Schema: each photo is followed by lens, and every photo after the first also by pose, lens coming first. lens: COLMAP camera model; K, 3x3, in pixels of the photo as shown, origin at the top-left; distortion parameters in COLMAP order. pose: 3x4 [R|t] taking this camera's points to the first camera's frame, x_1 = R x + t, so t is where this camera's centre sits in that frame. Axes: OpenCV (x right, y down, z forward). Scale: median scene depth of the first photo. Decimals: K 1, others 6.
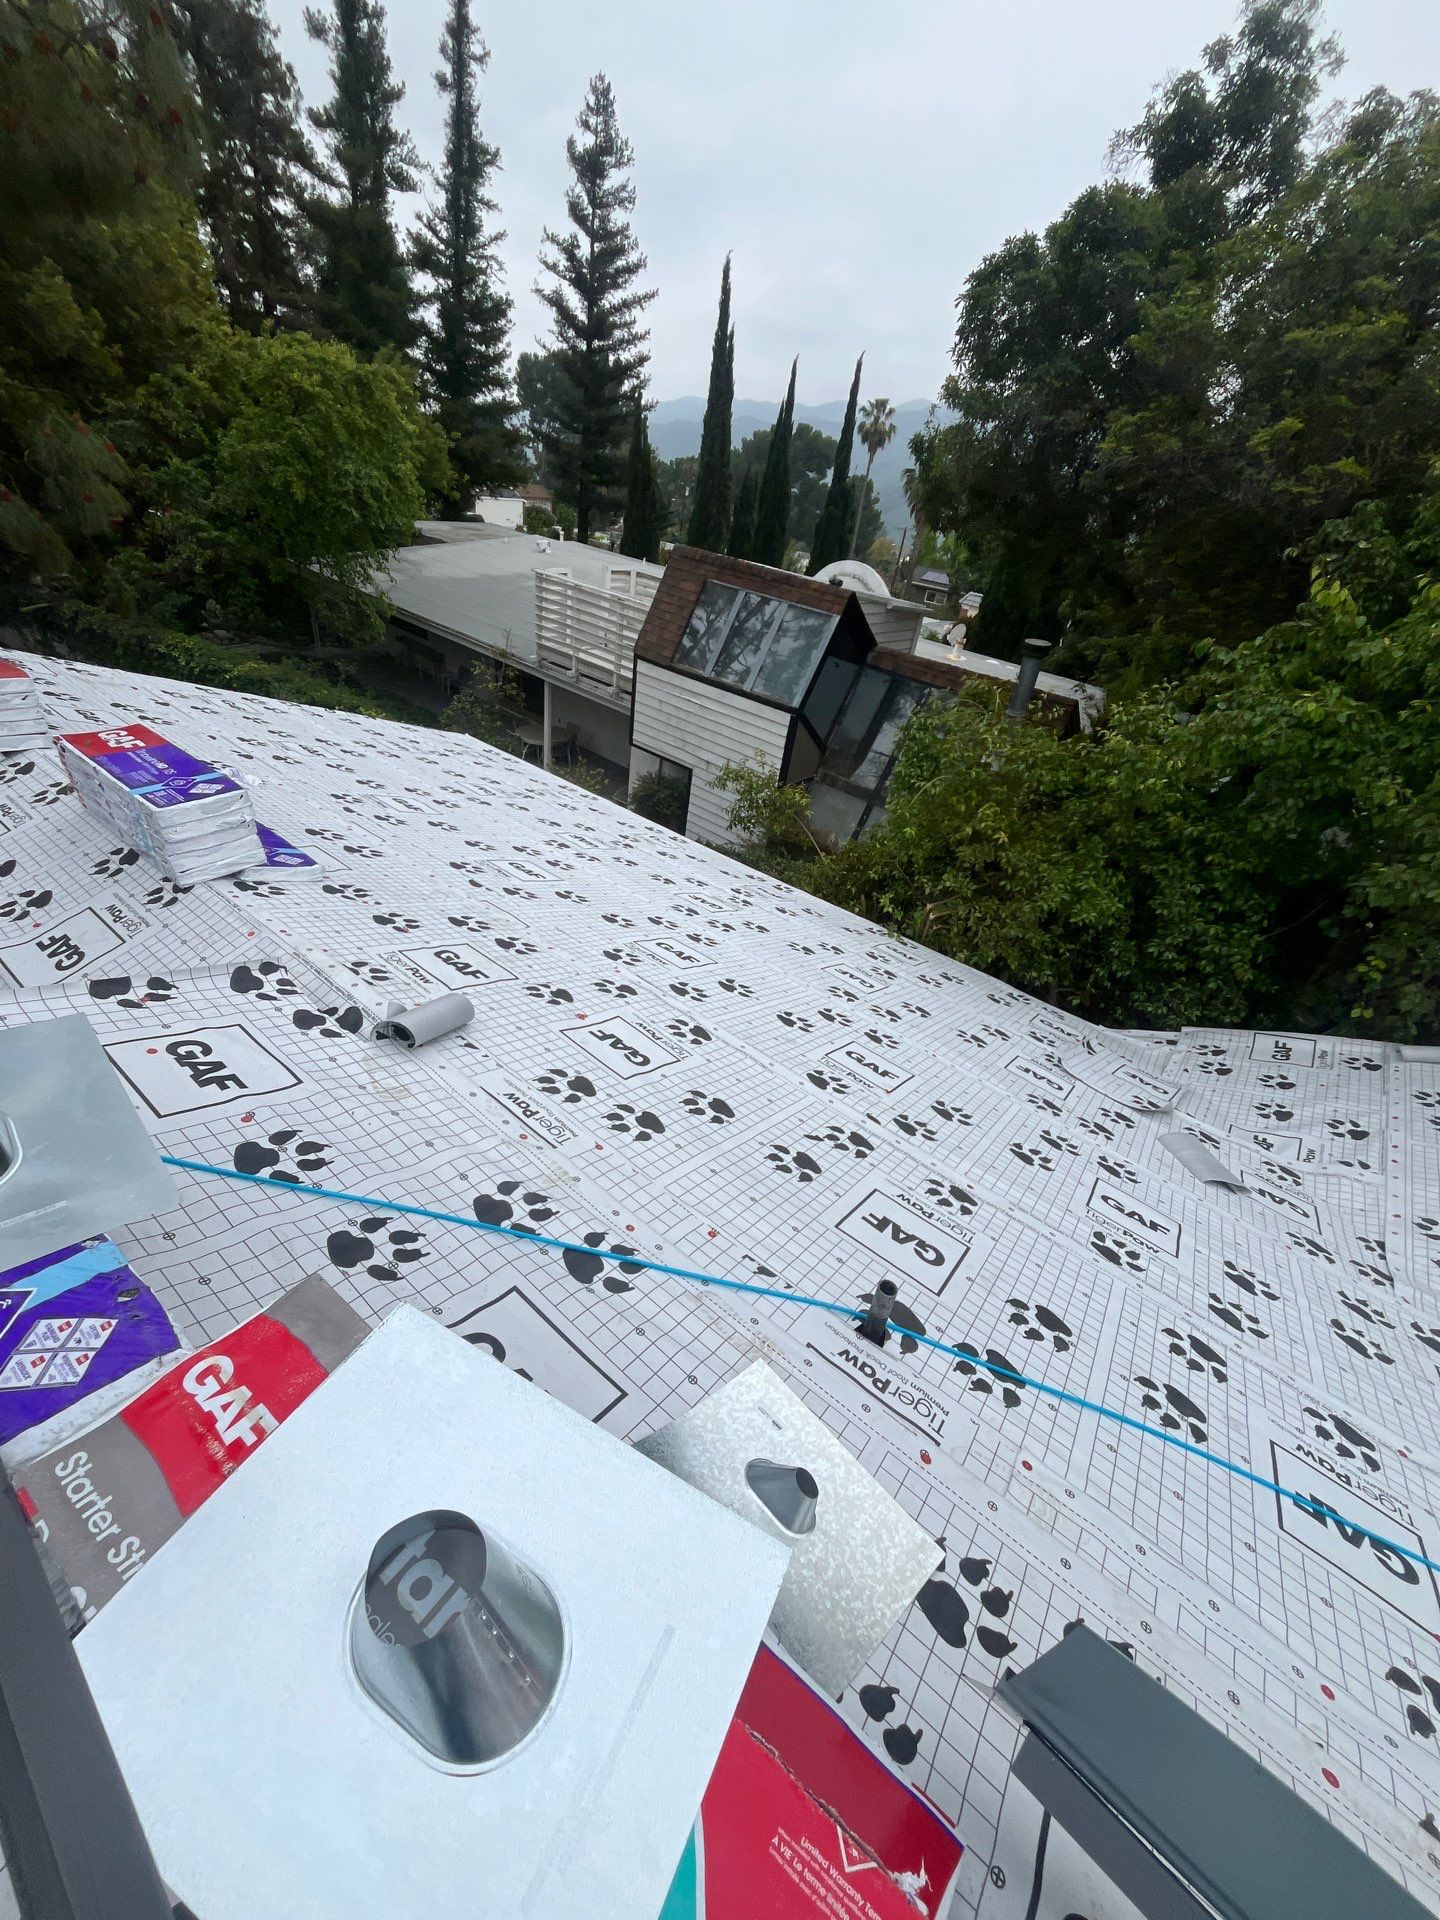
lens RADIAL K [[783.5, 0, 720.0], [0, 783.5, 950.6], [0, 0, 1]] dist [0.000134, 0.000105]
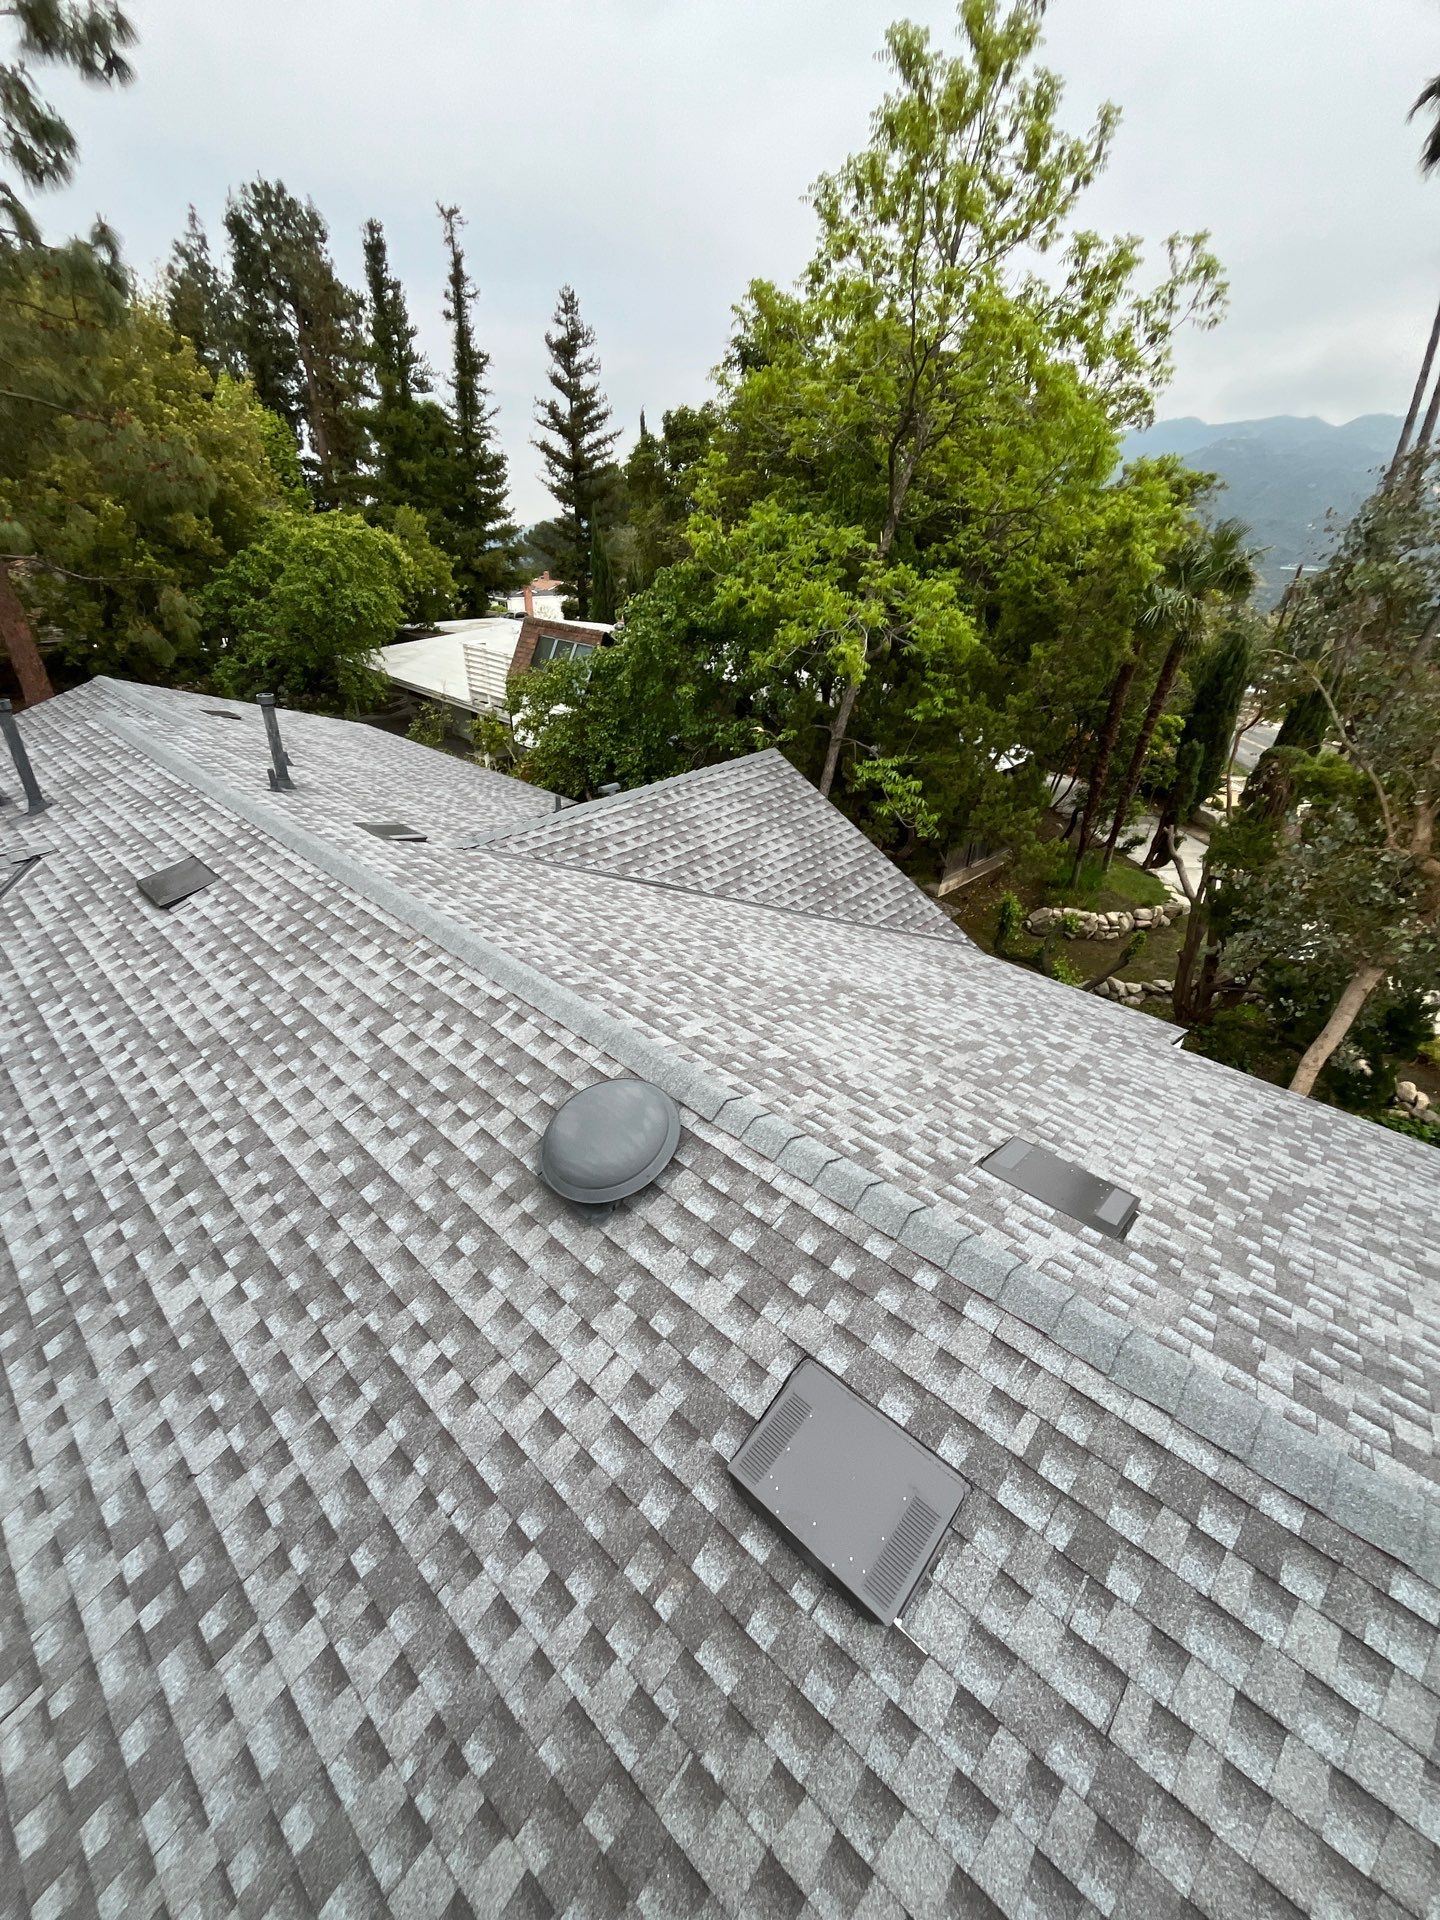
lens RADIAL K [[783.5, 0, 719.6], [0, 783.5, 954.5], [0, 0, 1]] dist [0.000134, 0.000105]
pose [[0.990694, -0.055124, -0.124443, 0.228288], [0.045862, 0.996045, -0.076099, 0.145725], [0.128145, 0.069684, 0.989304, -0.229353]]
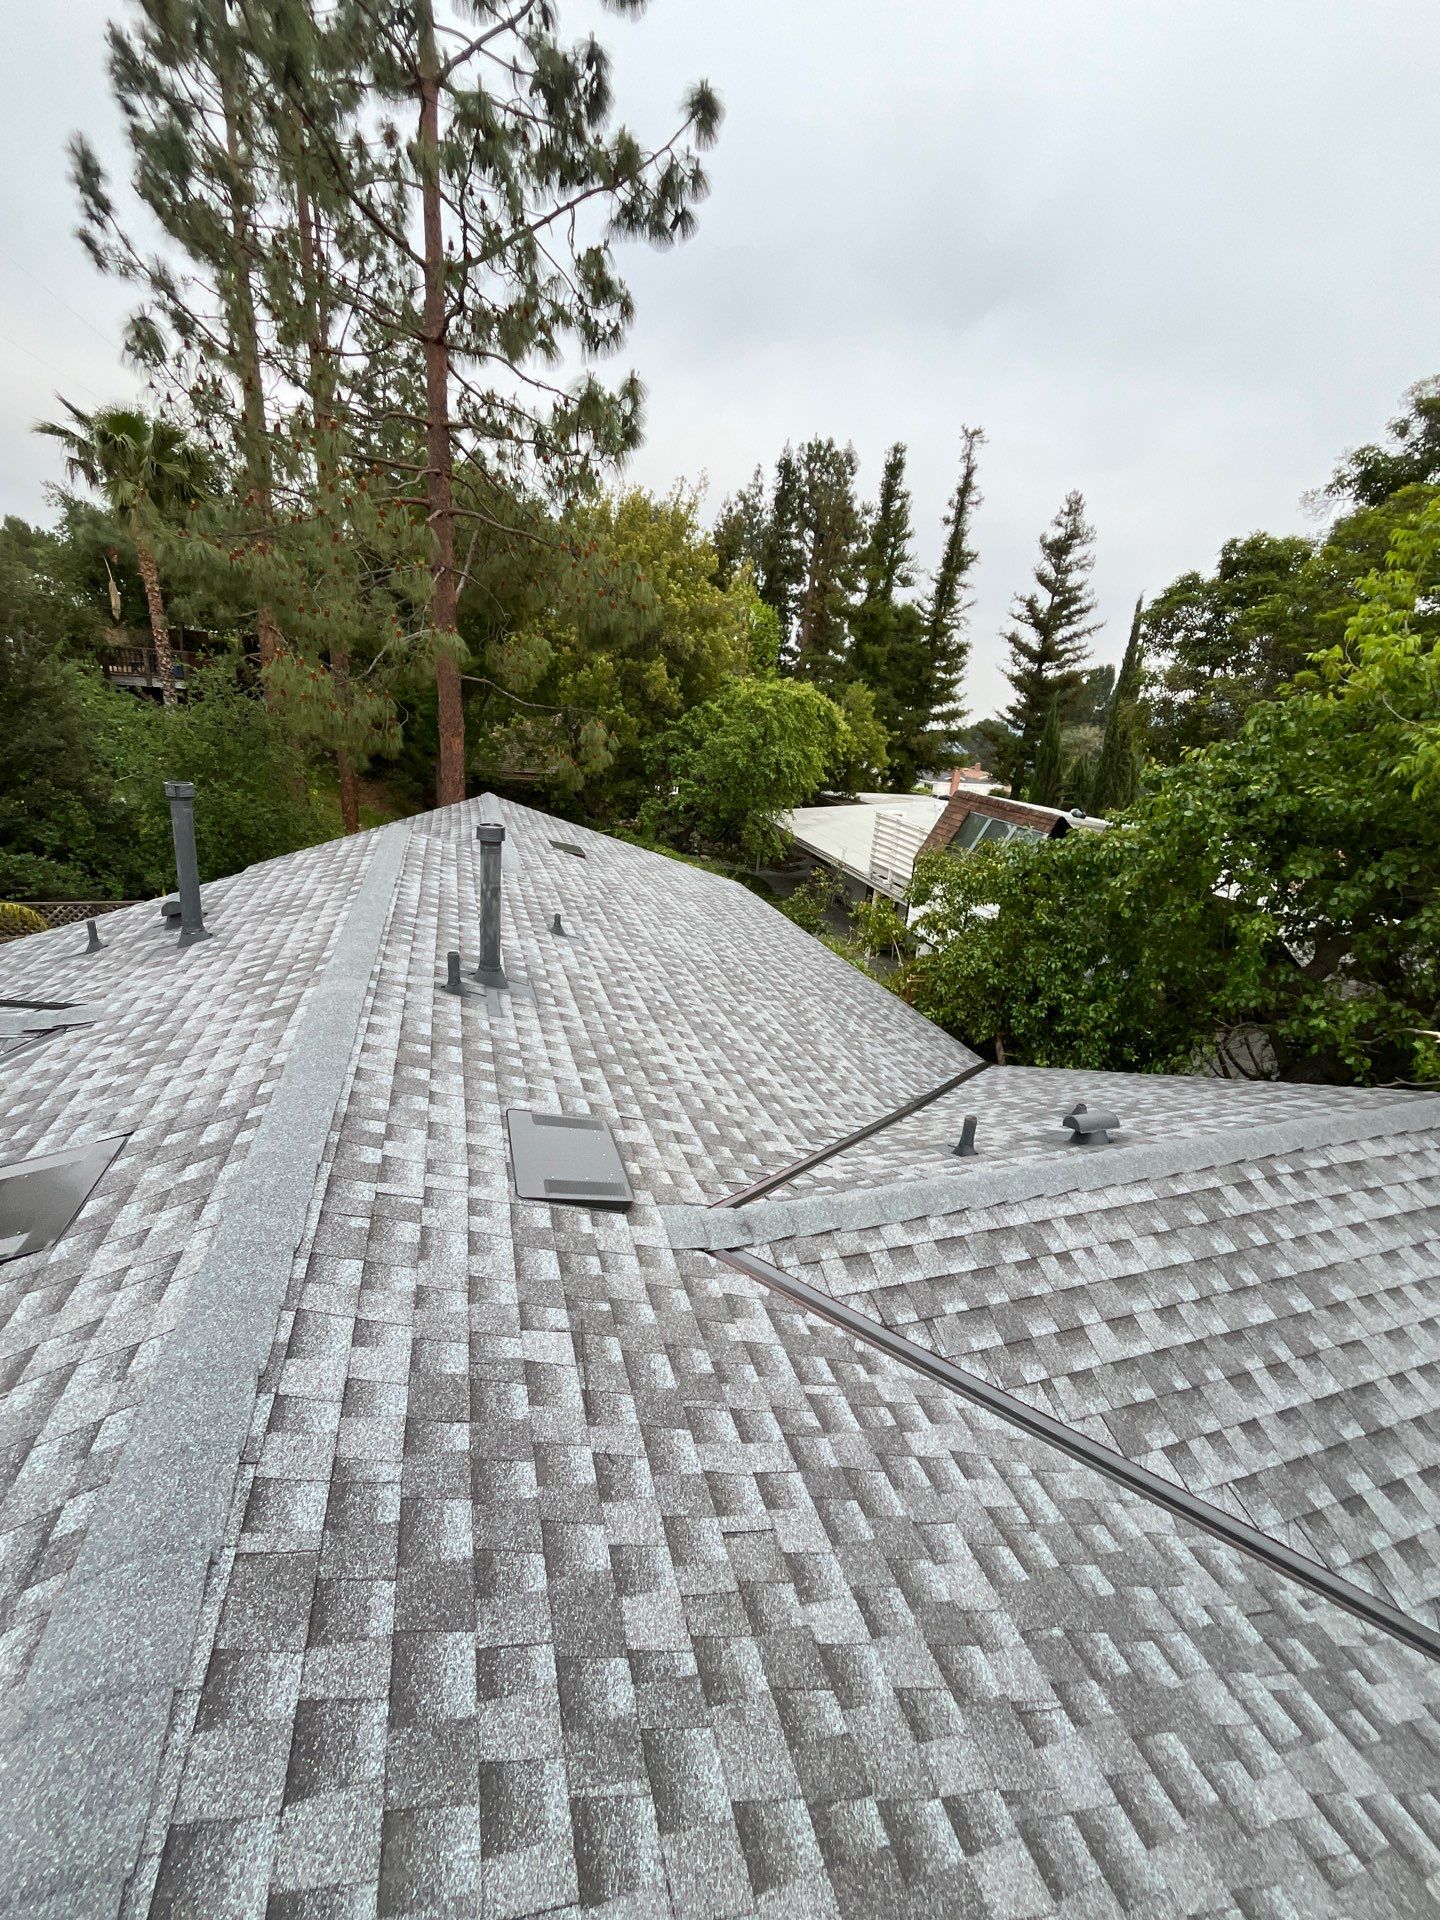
lens RADIAL K [[783.5, 0, 719.7], [0, 783.5, 953.3], [0, 0, 1]] dist [0.000134, 0.000105]
pose [[0.830201, 0.109203, -0.546663, 0.167566], [-0.275338, 0.932990, -0.231772, 0.076534], [0.484722, 0.342935, 0.804637, -0.083614]]
